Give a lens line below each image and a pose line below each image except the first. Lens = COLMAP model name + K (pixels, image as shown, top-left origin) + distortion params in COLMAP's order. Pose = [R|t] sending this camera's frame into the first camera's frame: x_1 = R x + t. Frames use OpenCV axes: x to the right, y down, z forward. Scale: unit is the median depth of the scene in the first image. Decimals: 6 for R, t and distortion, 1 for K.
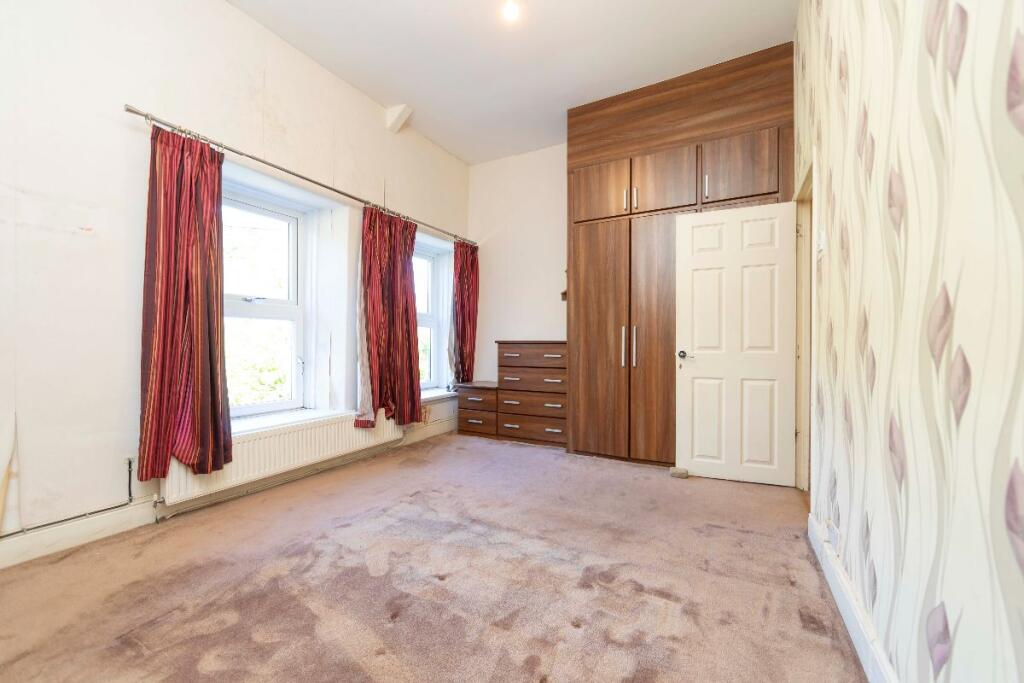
lens RADIAL K [[411.1, 0, 502.8], [0, 411.1, 346.4], [0, 0, 1]] dist [-0.000368, -0.000007]
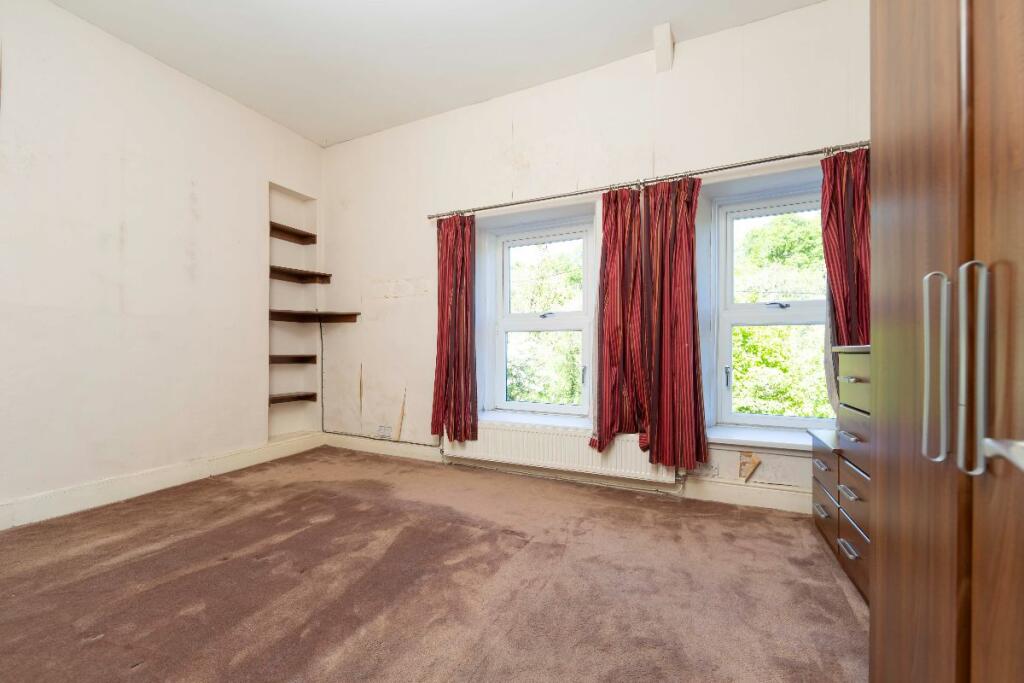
lens RADIAL K [[411.1, 0, 502.8], [0, 411.1, 346.4], [0, 0, 1]] dist [-0.000368, -0.000007]
pose [[0.046869, -0.003457, -0.998895, 0.731818], [0.003194, 0.999989, -0.003311, -0.023784], [0.998896, -0.003035, 0.046880, 1.081888]]
